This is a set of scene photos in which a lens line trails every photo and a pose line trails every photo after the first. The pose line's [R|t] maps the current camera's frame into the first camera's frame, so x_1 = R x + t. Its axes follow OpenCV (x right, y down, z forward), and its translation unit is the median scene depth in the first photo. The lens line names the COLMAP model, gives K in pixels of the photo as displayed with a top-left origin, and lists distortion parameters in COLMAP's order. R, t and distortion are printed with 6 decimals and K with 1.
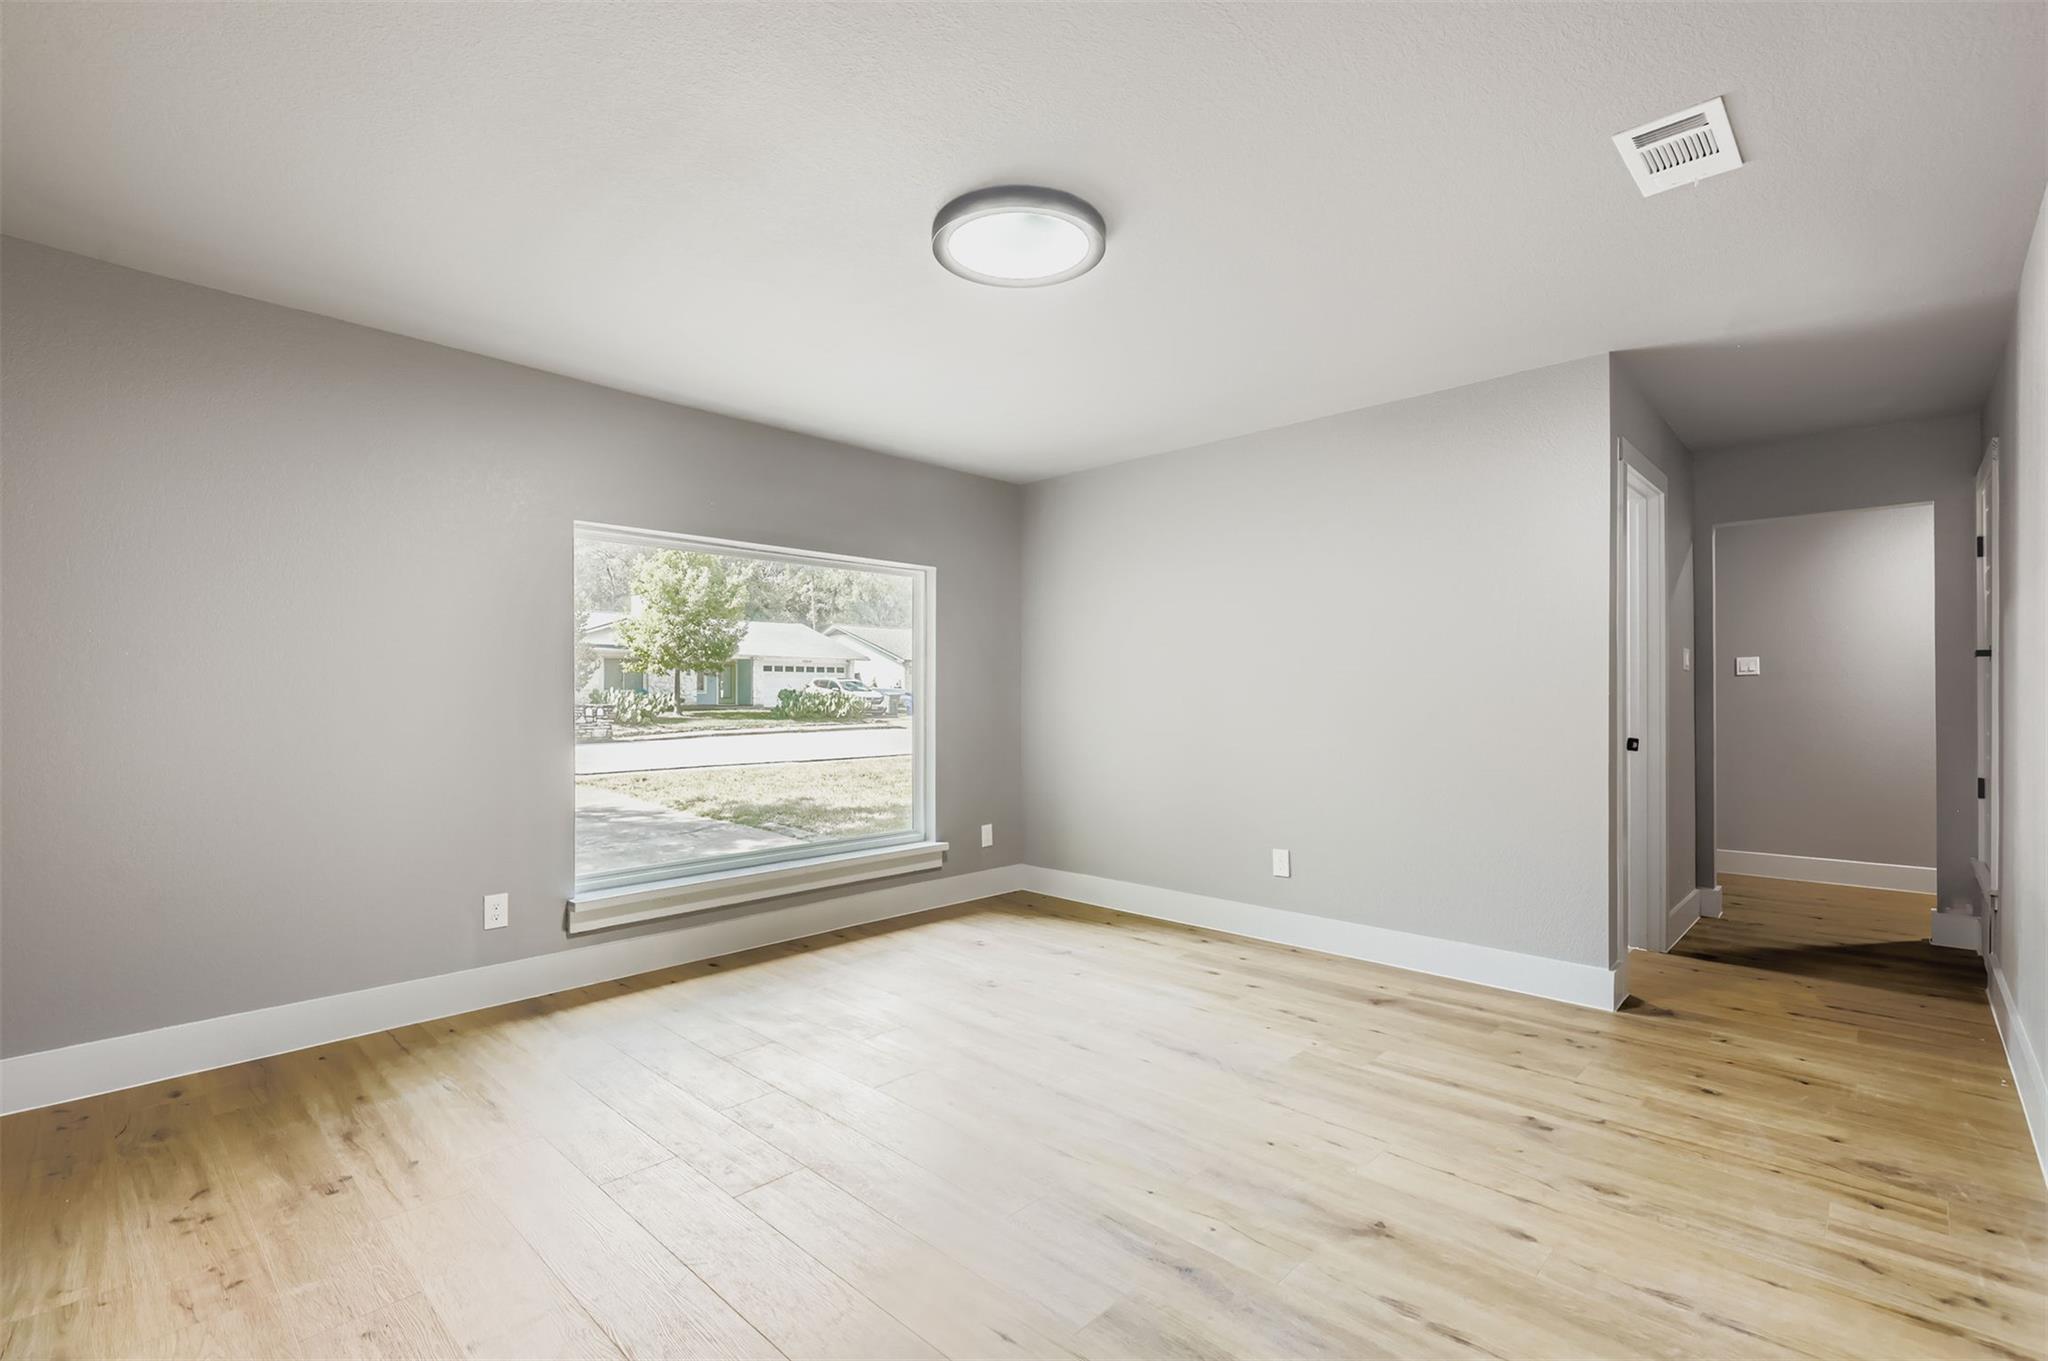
lens RADIAL K [[926.0, 0, 1019.1], [0, 926.0, 680.4], [0, 0, 1]] dist [0.006293, -0.001468]
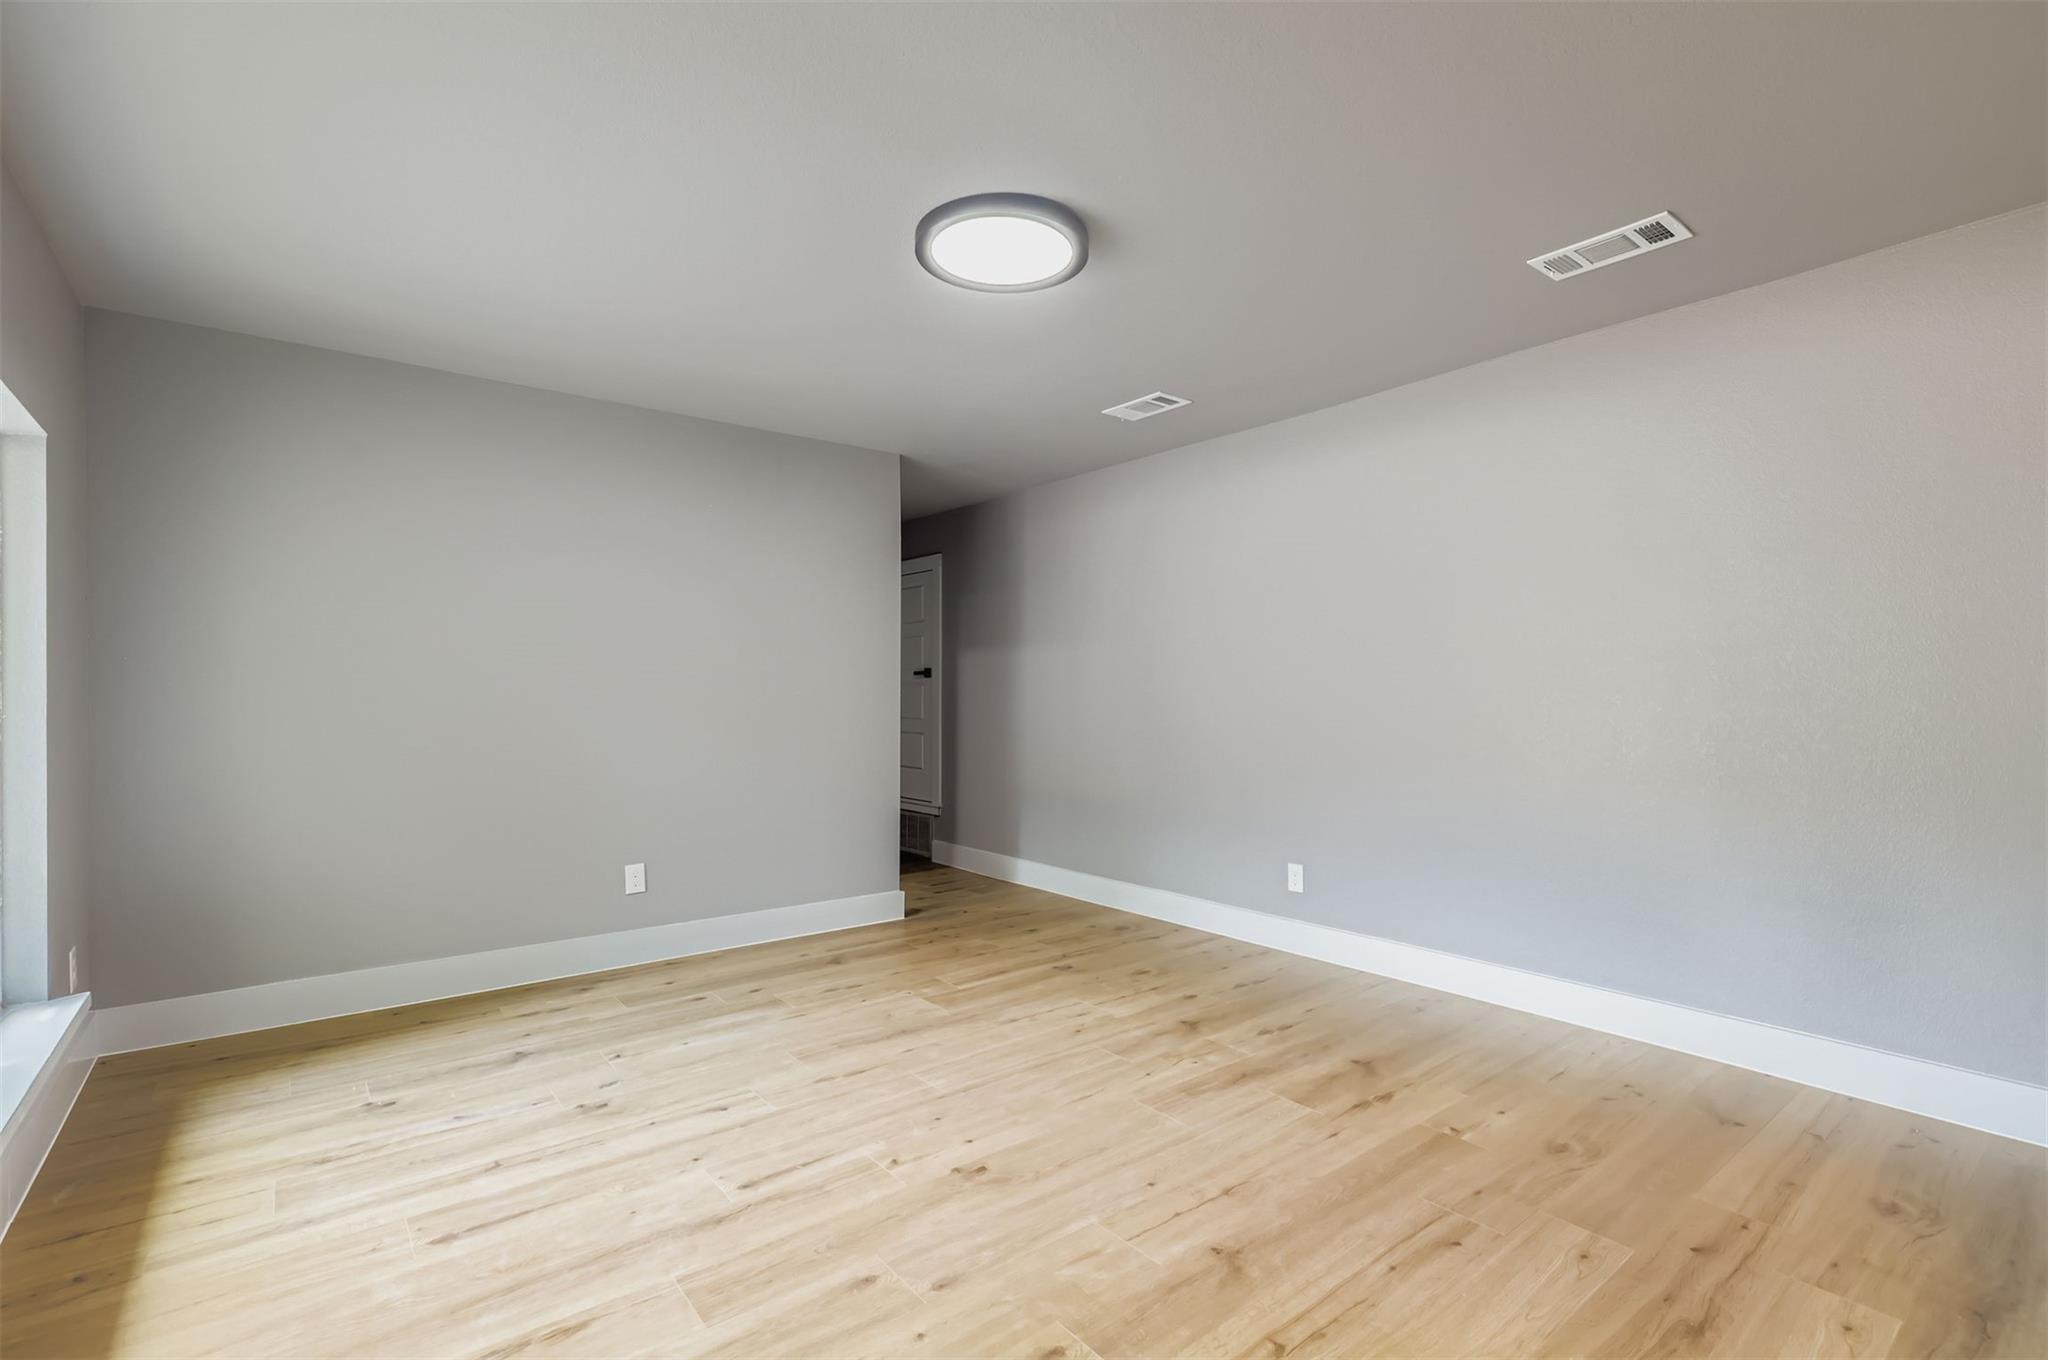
lens RADIAL K [[926.0, 0, 1018.0], [0, 926.0, 692.1], [0, 0, 1]] dist [0.006293, -0.001468]
pose [[0.145801, 0.000607, 0.989314, -0.730310], [-0.012717, 0.999918, 0.001261, 0.003636], [-0.989232, -0.012765, 0.145797, 0.608671]]
